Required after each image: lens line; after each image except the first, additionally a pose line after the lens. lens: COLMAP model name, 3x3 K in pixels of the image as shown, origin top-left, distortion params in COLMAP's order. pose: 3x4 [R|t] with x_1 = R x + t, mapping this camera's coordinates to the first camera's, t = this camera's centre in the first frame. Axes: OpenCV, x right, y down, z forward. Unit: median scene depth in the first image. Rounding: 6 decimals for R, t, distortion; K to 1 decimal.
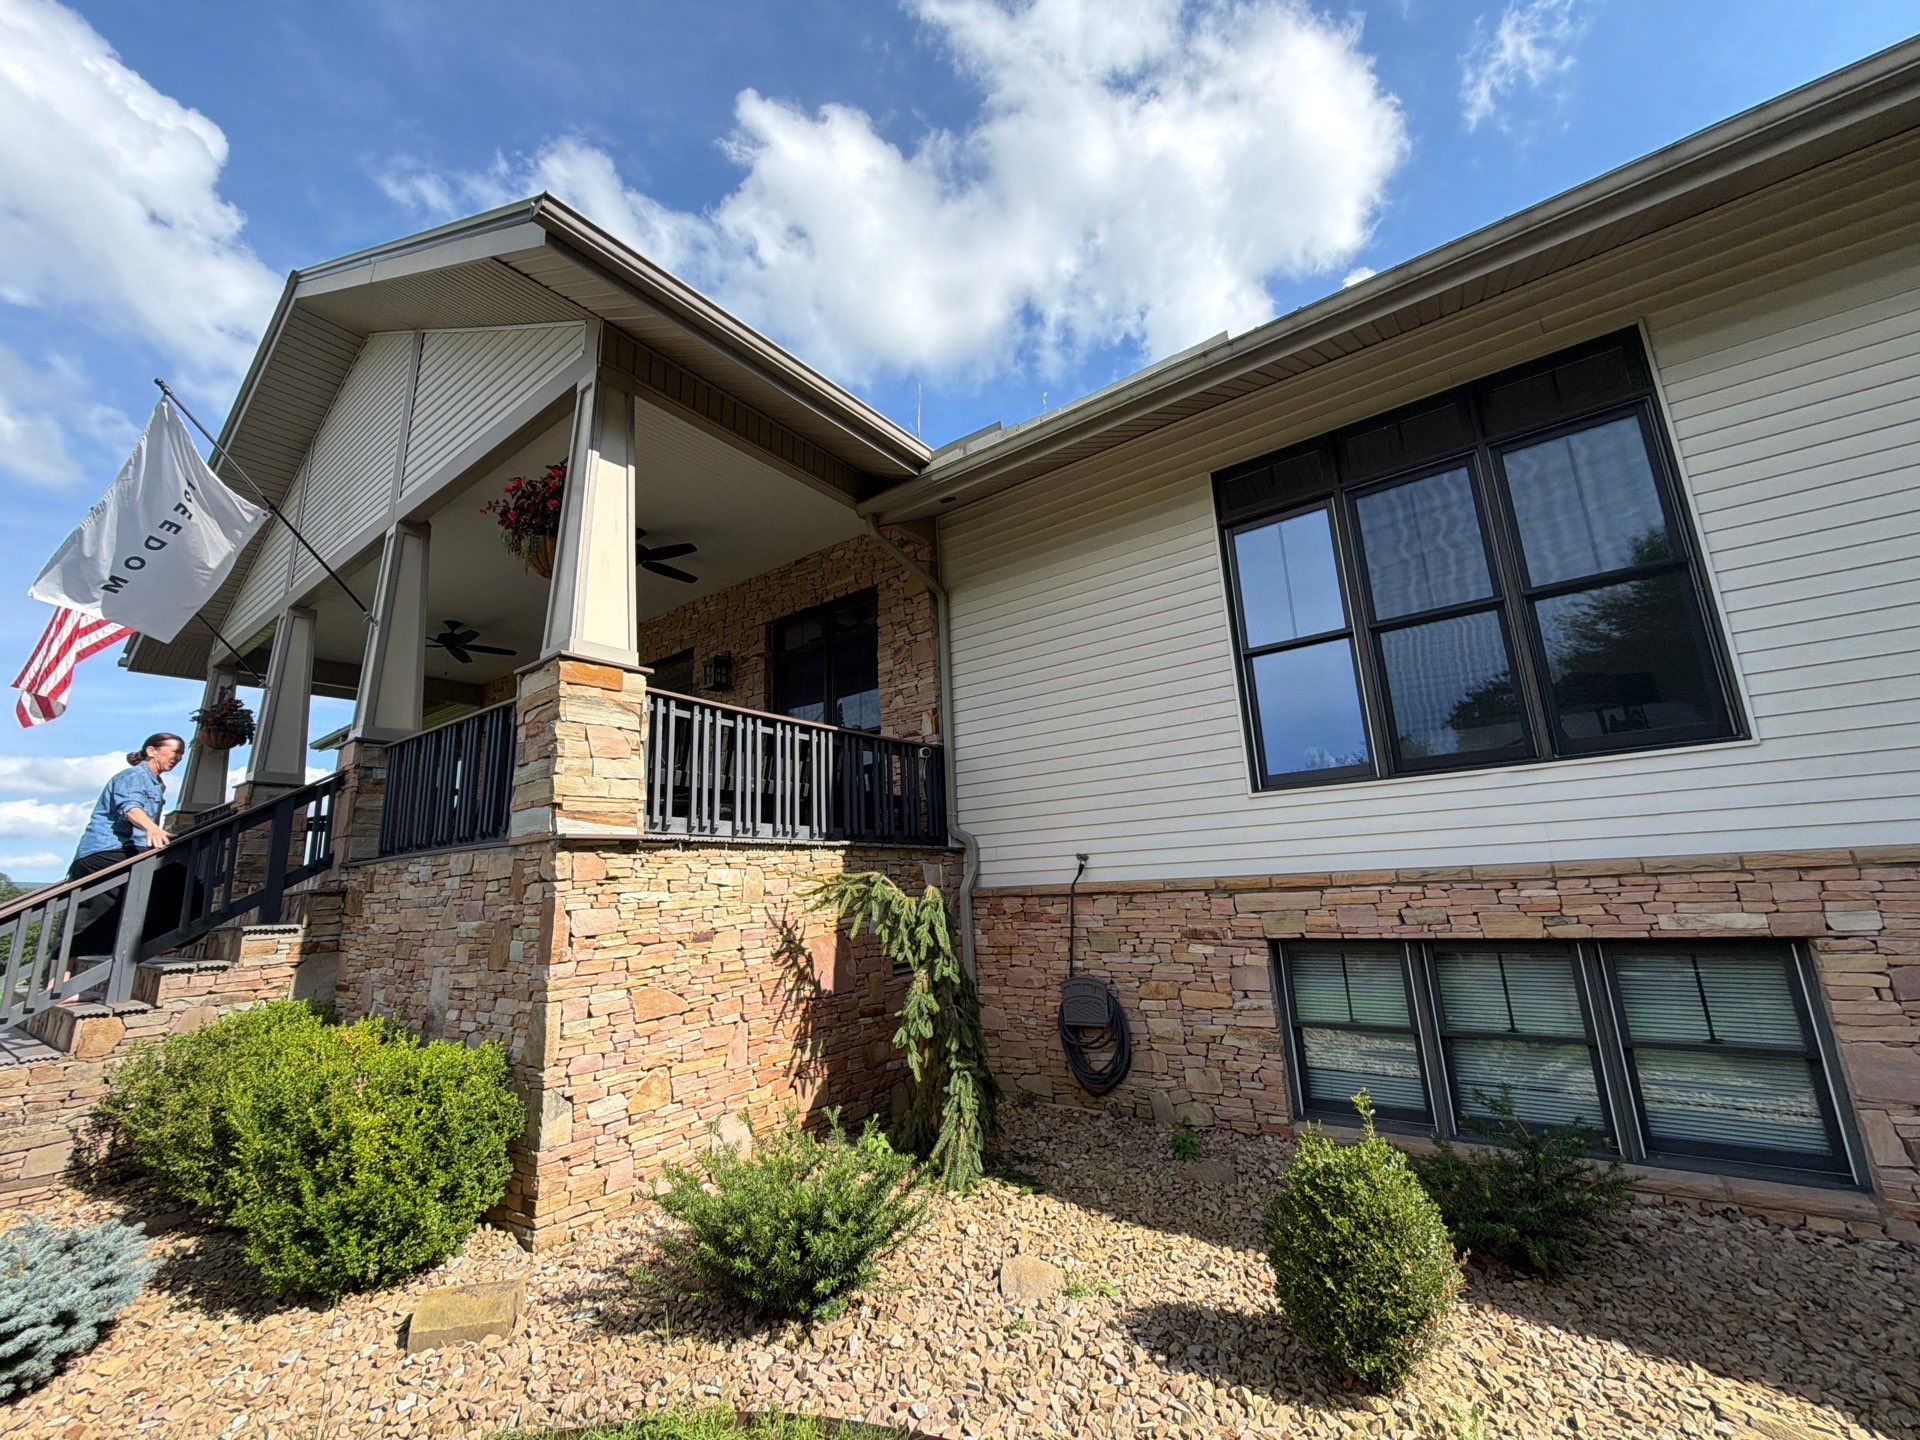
lens RADIAL K [[762.3, 0, 966.0], [0, 762.3, 722.8], [0, 0, 1]] dist [-0.000505, 0.000665]
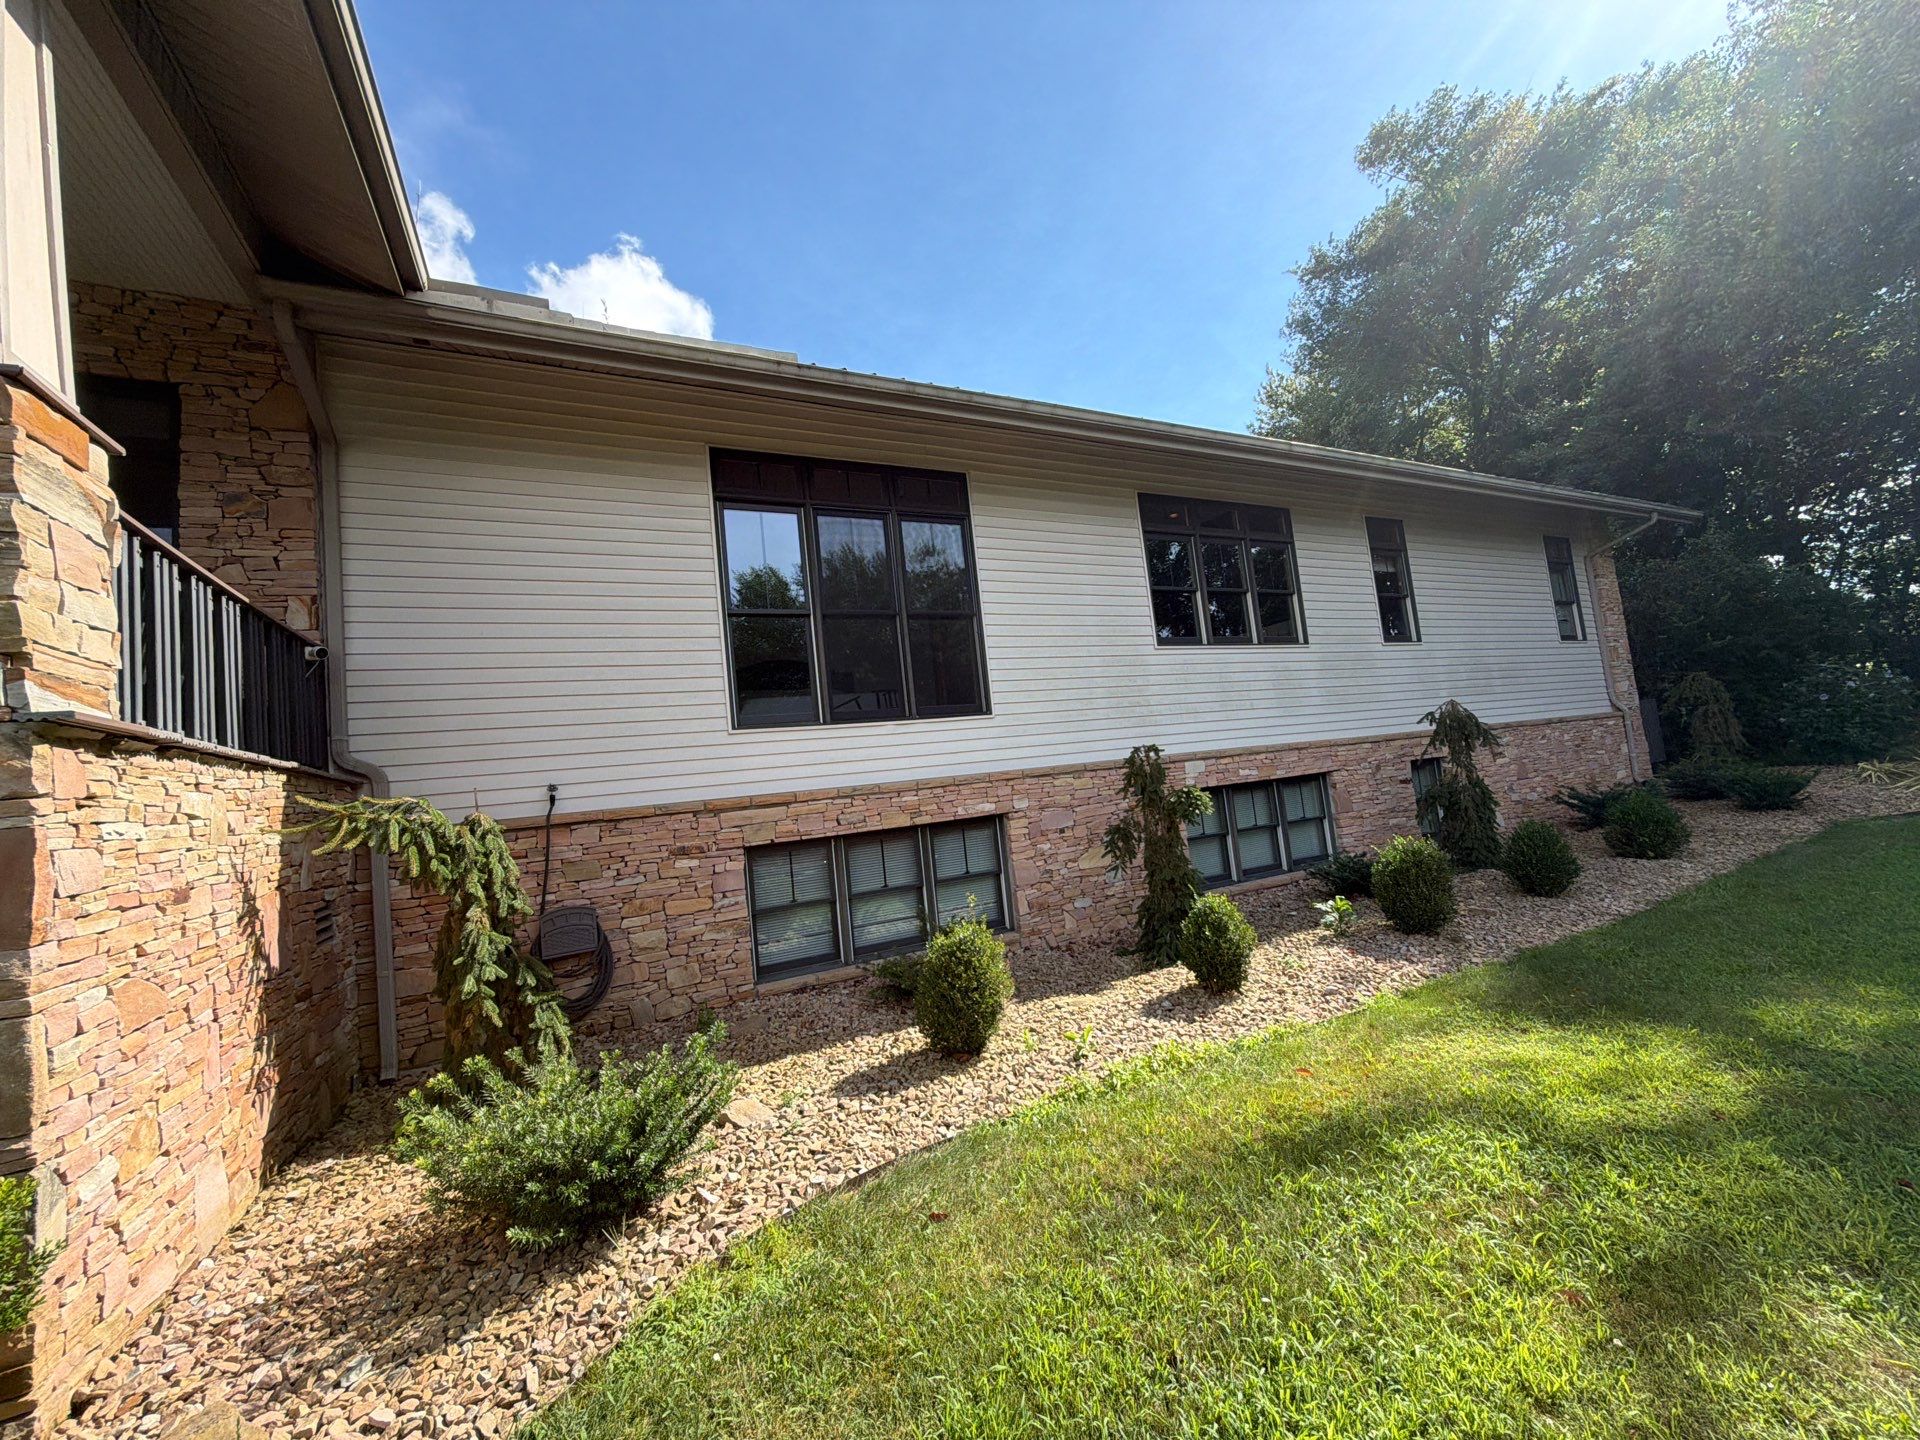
lens RADIAL K [[762.3, 0, 966.0], [0, 762.3, 722.8], [0, 0, 1]] dist [-0.000505, 0.000665]
pose [[0.460007, 0.070297, 0.885128, -0.547624], [-0.107071, 0.993978, -0.023296, 0.073727], [-0.881436, -0.084056, 0.464764, 0.127076]]
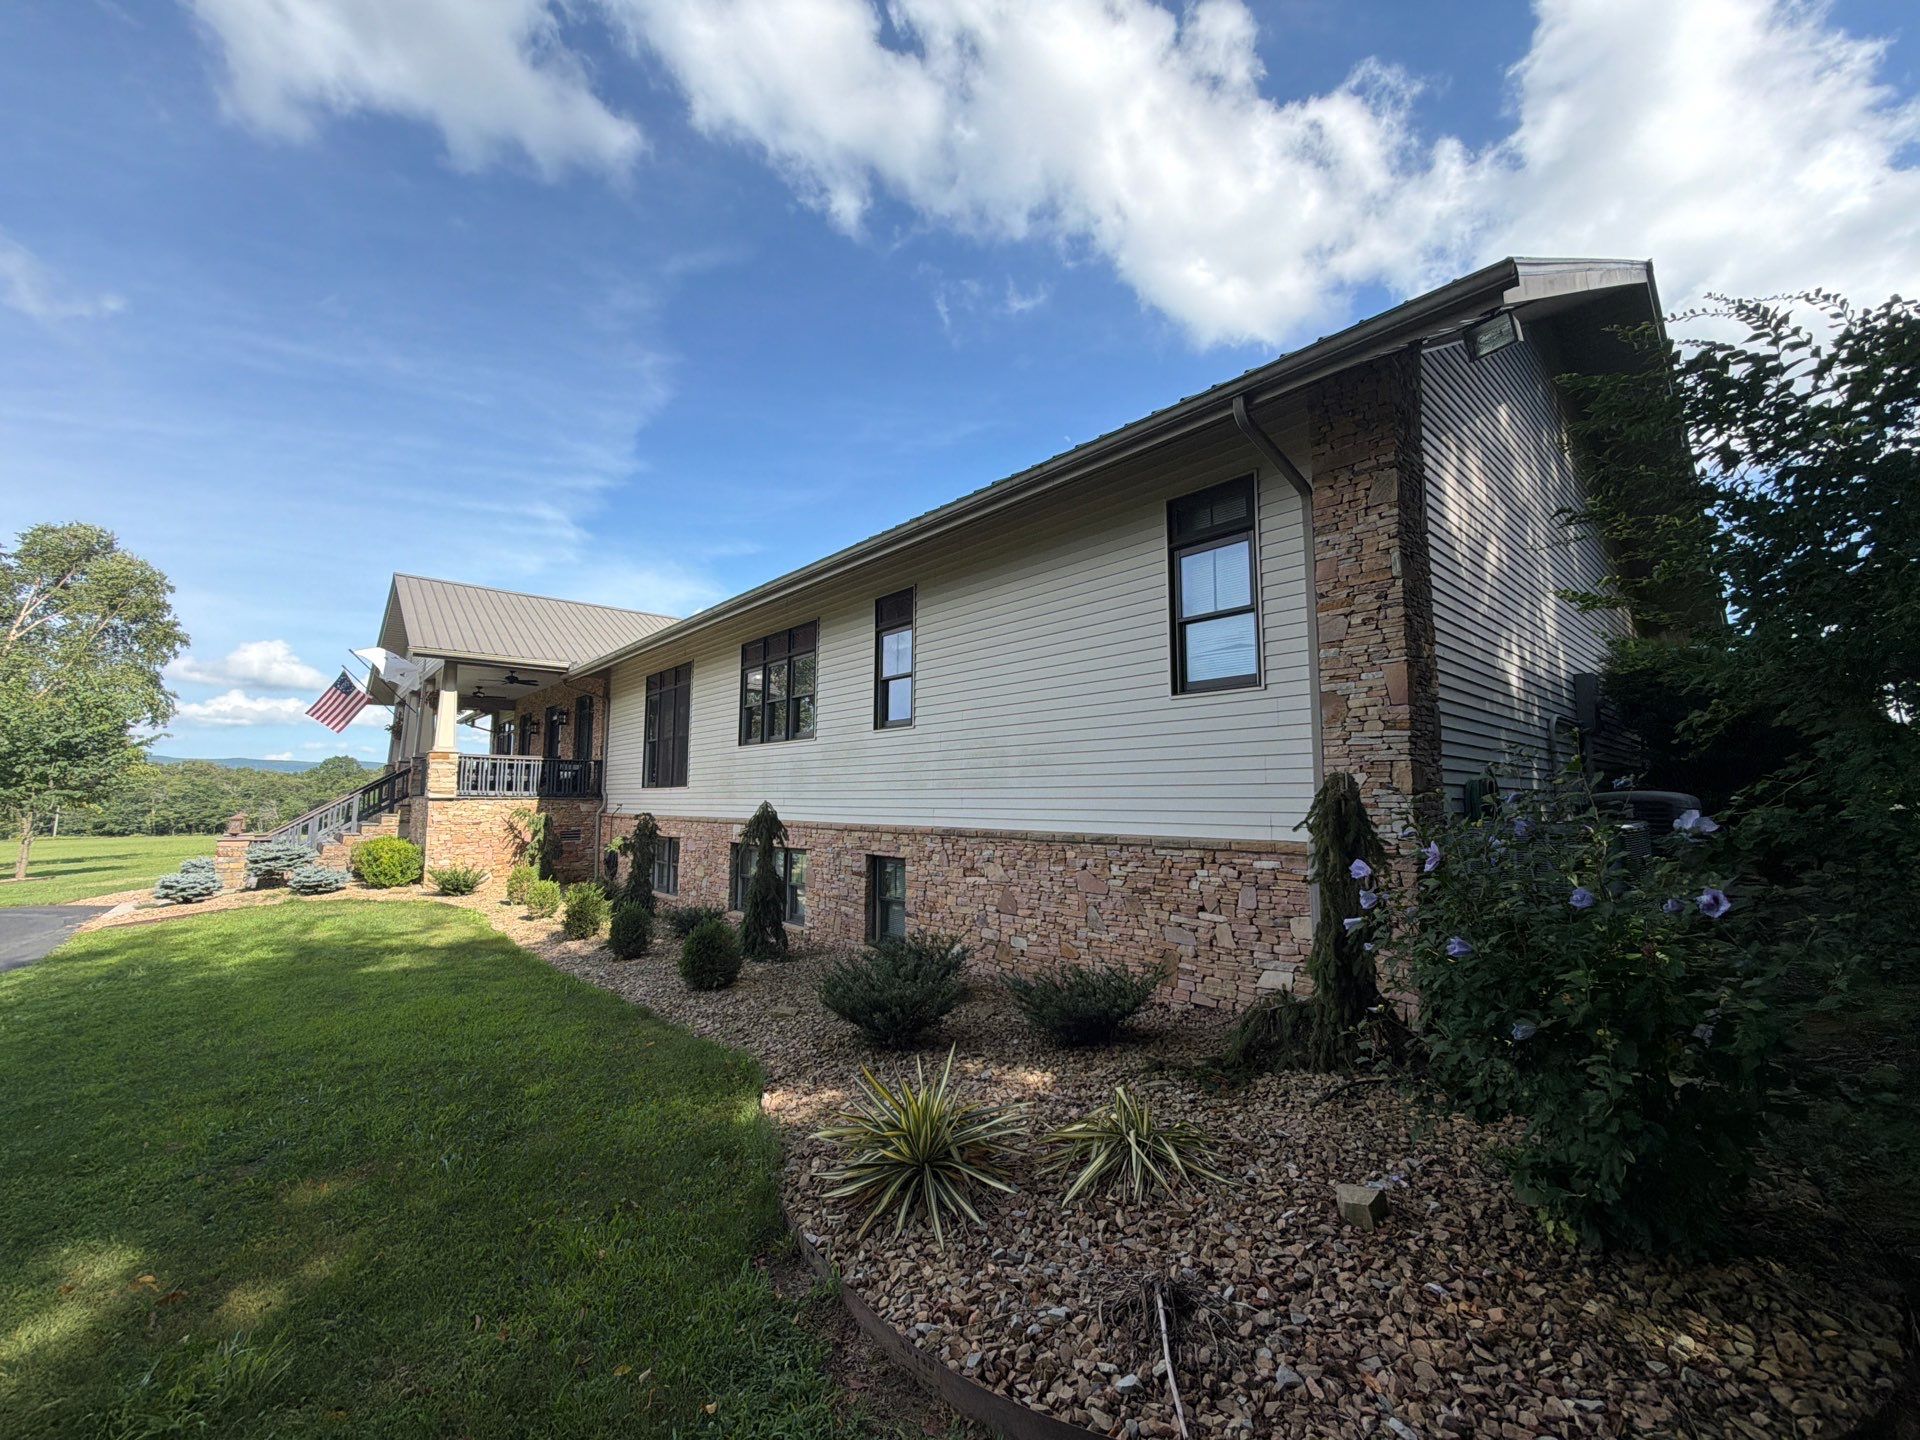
lens RADIAL K [[762.3, 0, 966.0], [0, 762.3, 722.8], [0, 0, 1]] dist [-0.000505, 0.000665]
pose [[0.975952, 0.025681, -0.216468, 2.457459], [-0.000290, 0.993188, 0.116519, -0.565751], [0.217986, -0.113654, 0.969312, -1.789888]]
